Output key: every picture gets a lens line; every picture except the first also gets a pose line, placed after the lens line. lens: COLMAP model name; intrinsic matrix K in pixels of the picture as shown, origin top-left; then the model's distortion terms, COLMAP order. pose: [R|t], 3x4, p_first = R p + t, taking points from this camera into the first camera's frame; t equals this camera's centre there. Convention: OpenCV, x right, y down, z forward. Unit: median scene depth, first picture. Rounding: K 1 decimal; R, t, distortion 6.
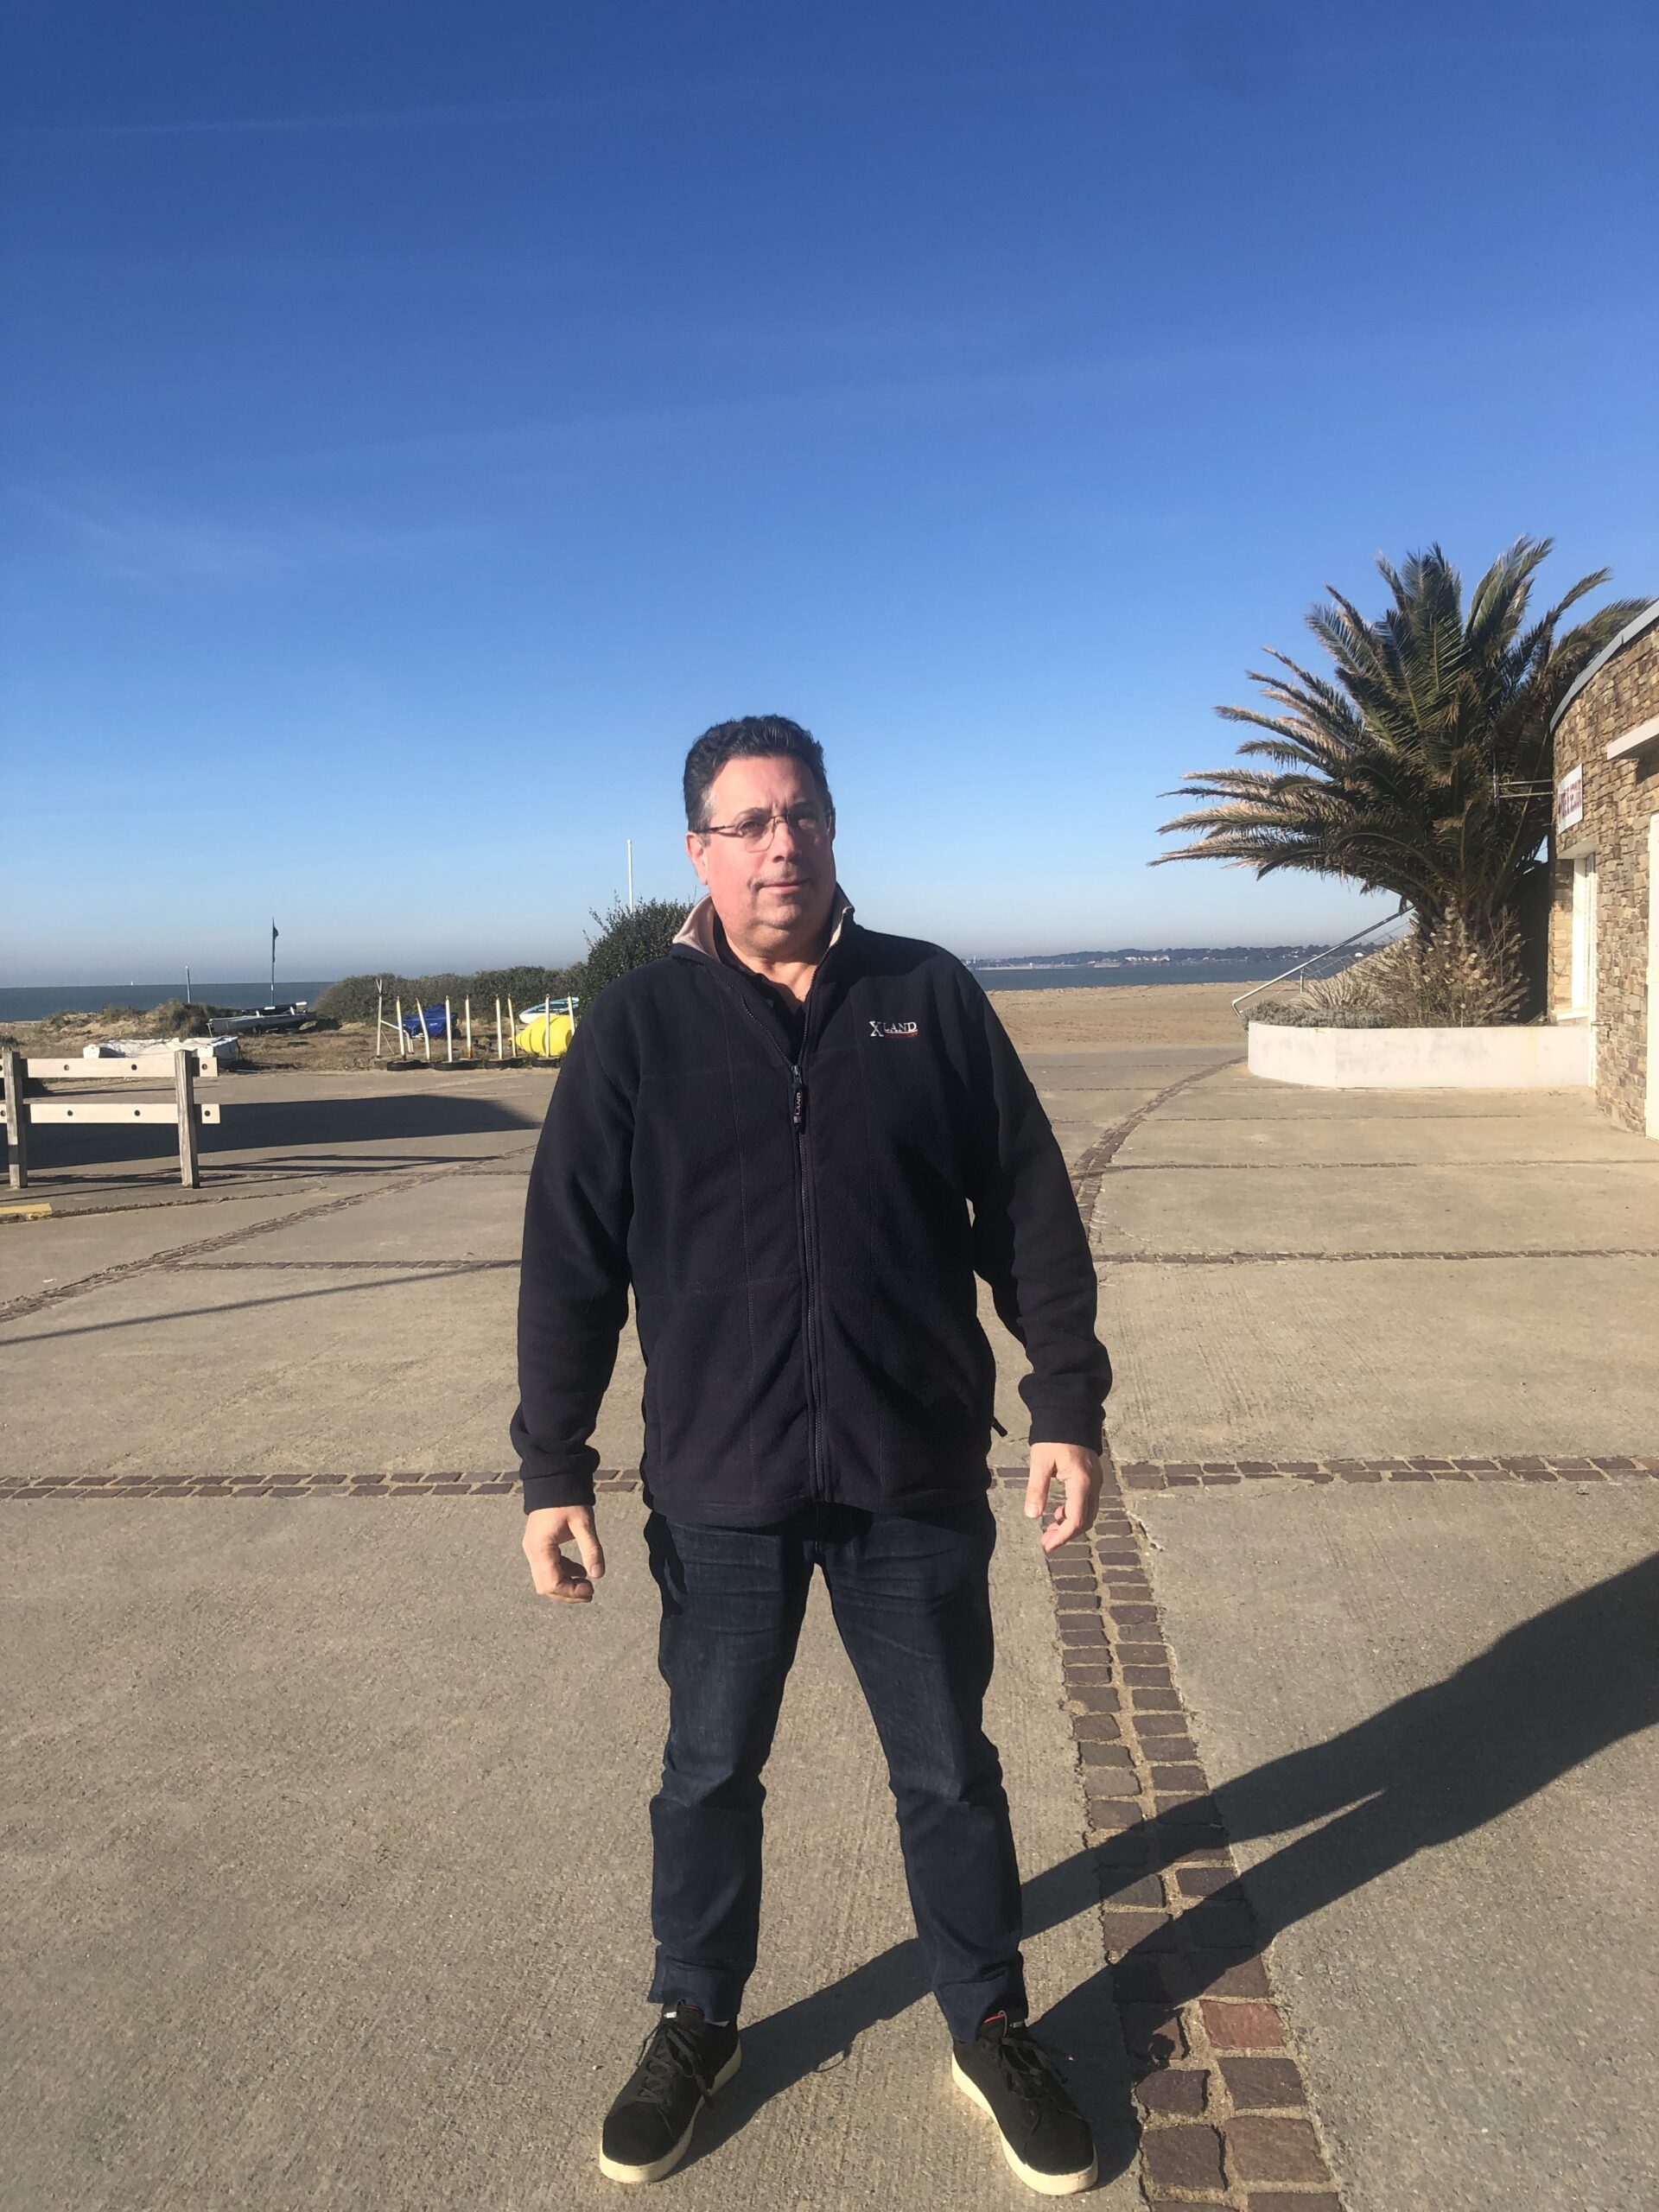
lens RADIAL K [[1810.0, 0, 798.6], [0, 1810.0, 1106.7], [0, 0, 1]] dist [0.065106, -0.187305]
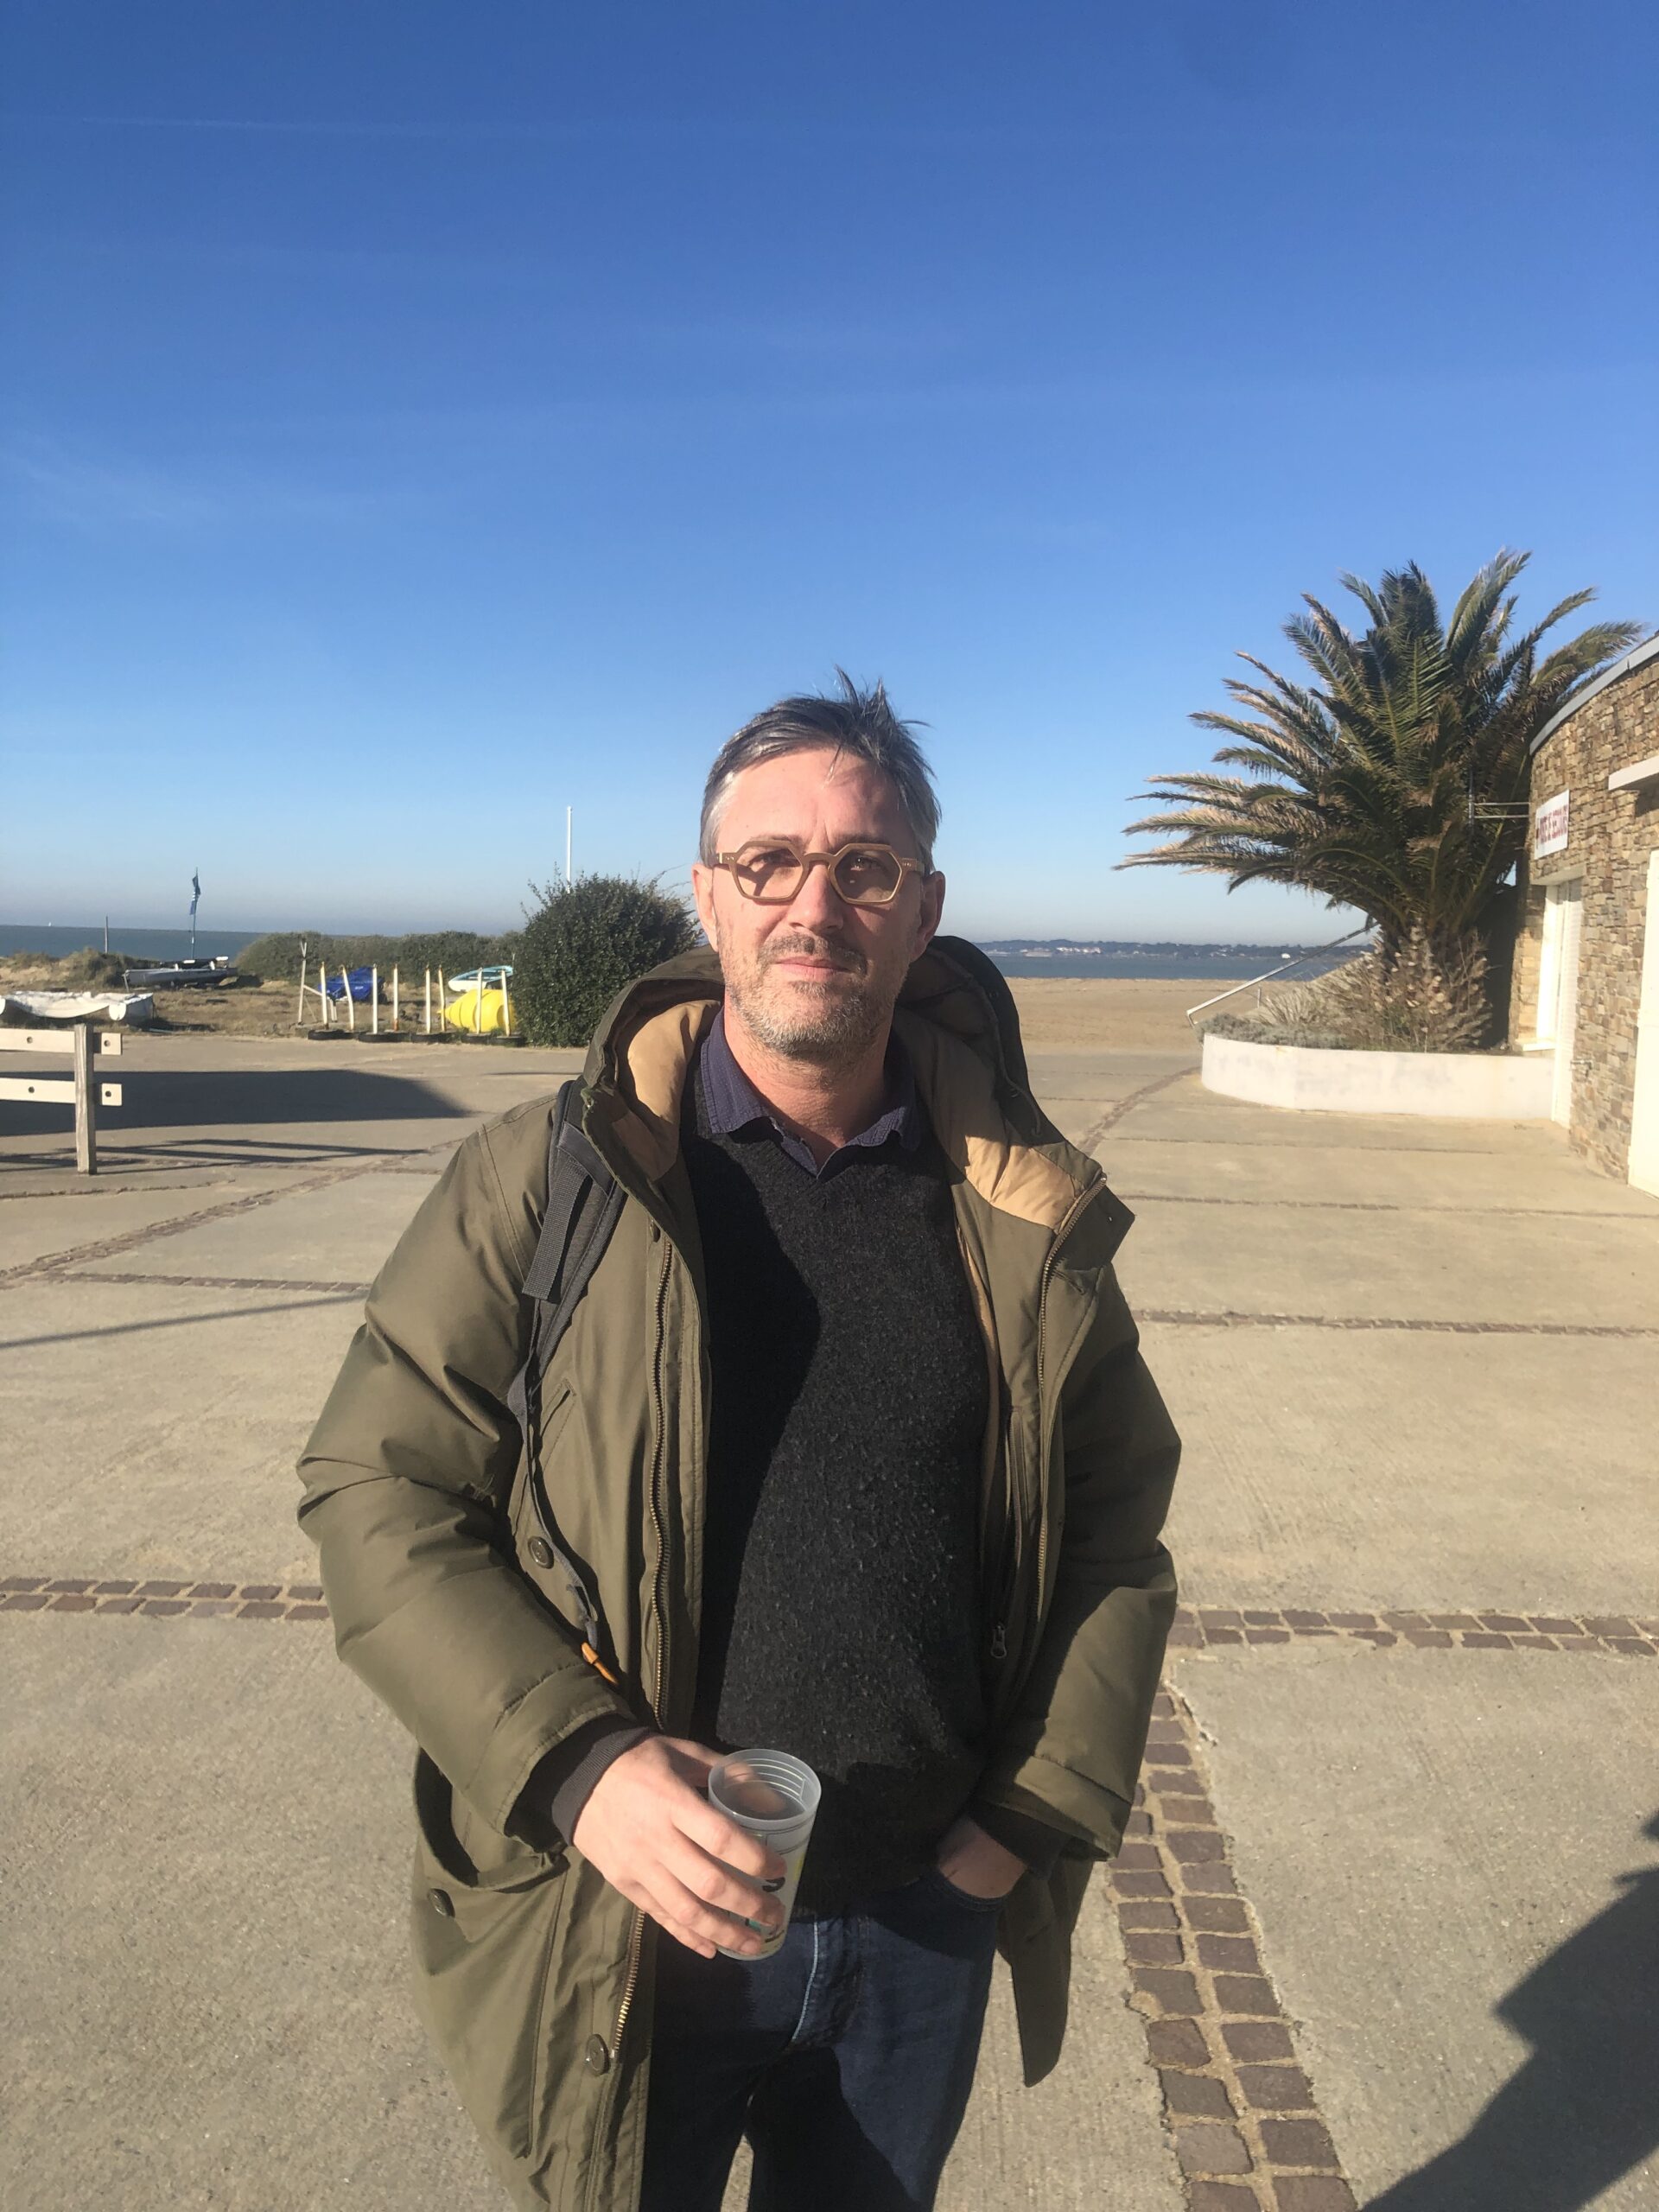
lens RADIAL K [[1829.4, 0, 818.4], [0, 1829.4, 1106.9], [0, 0, 1]] dist [0.004451, 0.023956]
pose [[0.997777, 0.044027, 0.050022, -0.017509], [-0.044601, 0.998950, 0.010431, -0.023071], [-0.049510, -0.012639, 0.998694, 0.079782]]
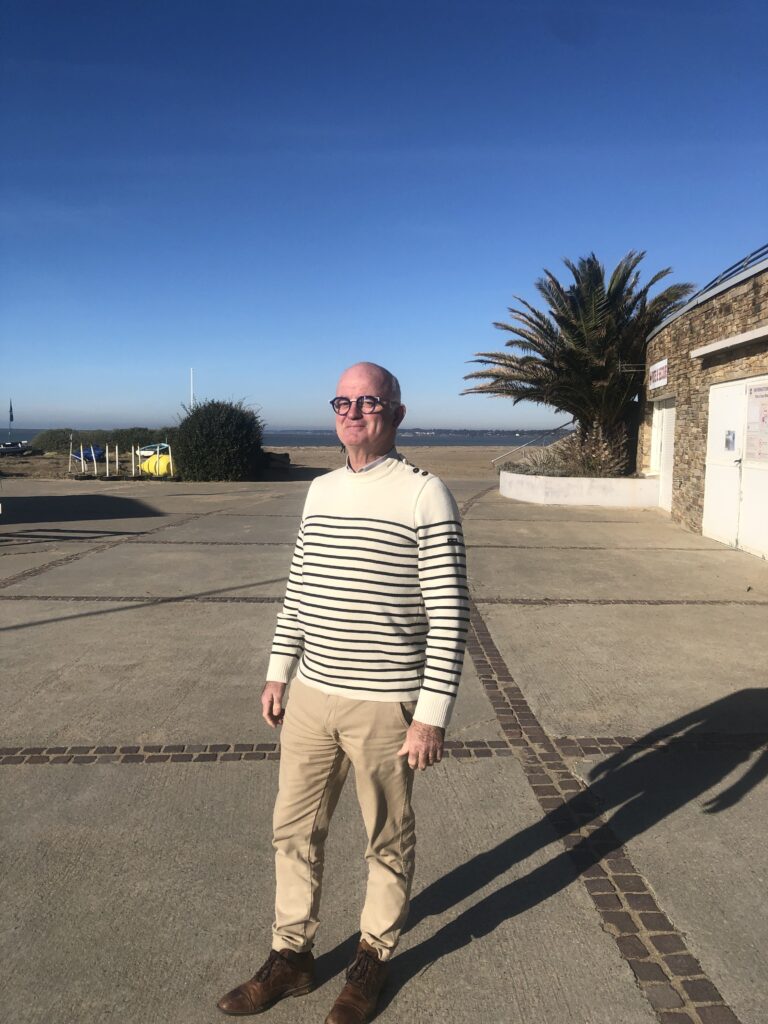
lens RADIAL K [[845.4, 0, 384.0], [0, 845.4, 512.0], [0, 0, 1]] dist [0.008632, 0.014721]
pose [[0.990073, 0.024086, 0.138473, -0.064588], [-0.026226, 0.999563, 0.013650, -0.022417], [-0.138084, -0.017146, 0.990272, 0.096190]]
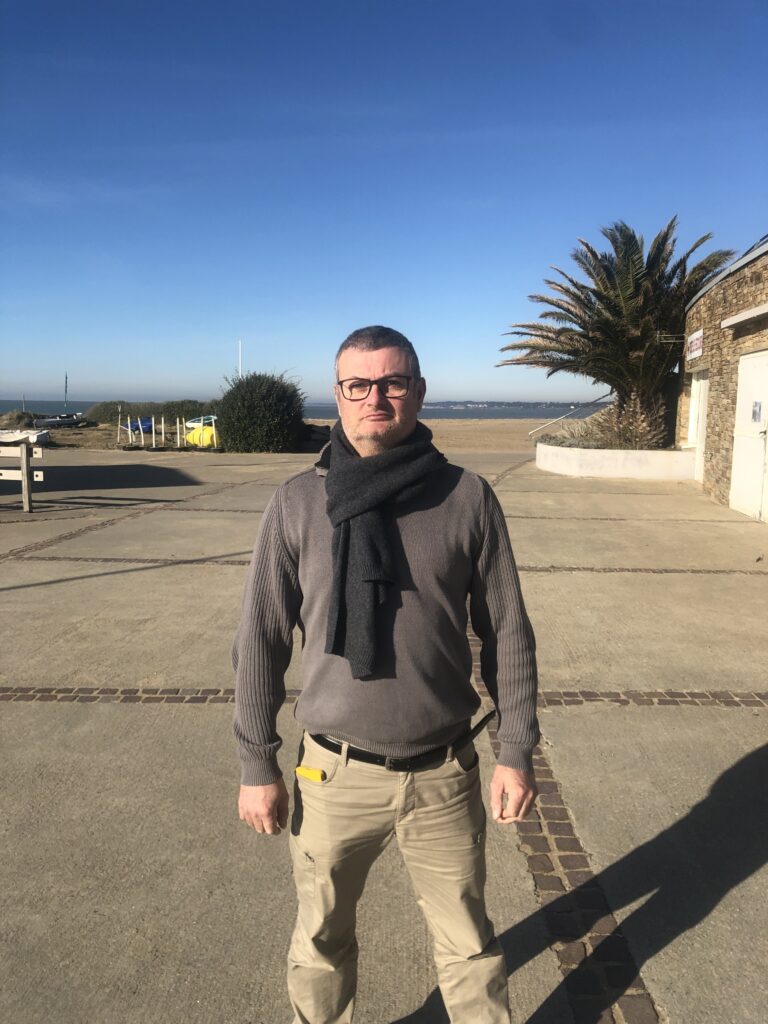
lens RADIAL K [[845.1, 0, 375.1], [0, 845.1, 513.5], [0, 0, 1]] dist [0.009183, 0.009251]
pose [[0.997016, 0.028189, 0.071862, -0.027811], [-0.031803, 0.998260, 0.049656, -0.019401], [-0.070338, -0.051794, 0.996178, 0.060442]]
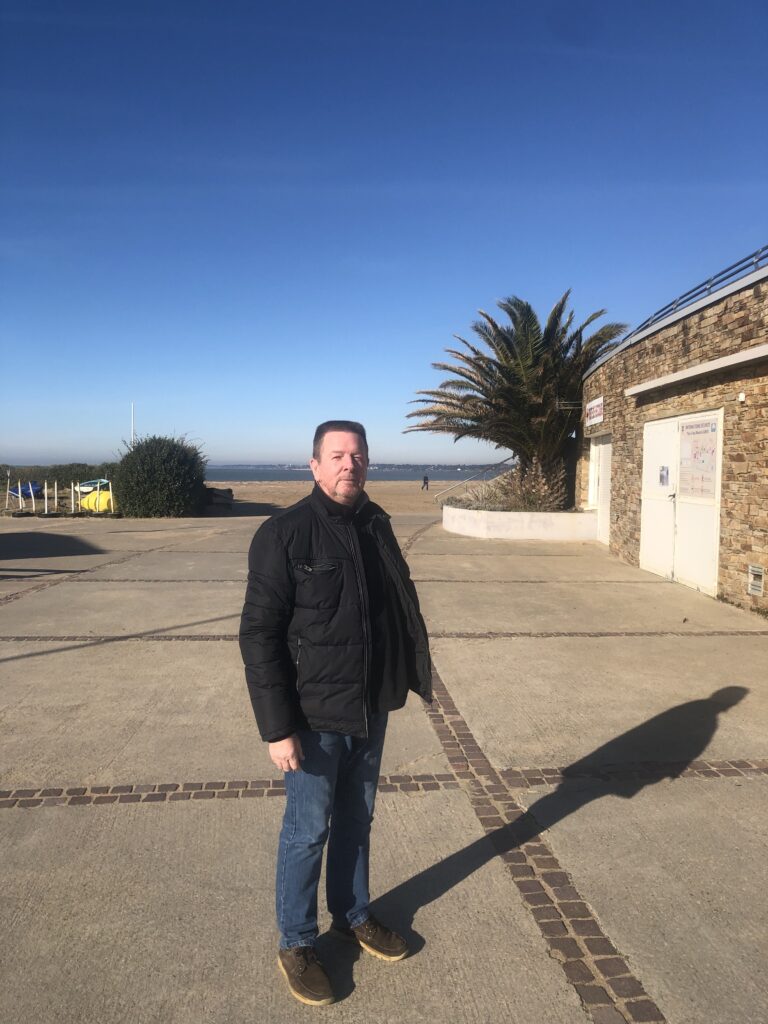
lens RADIAL K [[845.1, 0, 375.1], [0, 845.1, 513.5], [0, 0, 1]] dist [0.009183, 0.009251]
pose [[0.980813, 0.024024, 0.193463, -0.068558], [-0.019198, 0.999457, -0.026780, -0.024000], [-0.194001, 0.022552, 0.980742, 0.086585]]
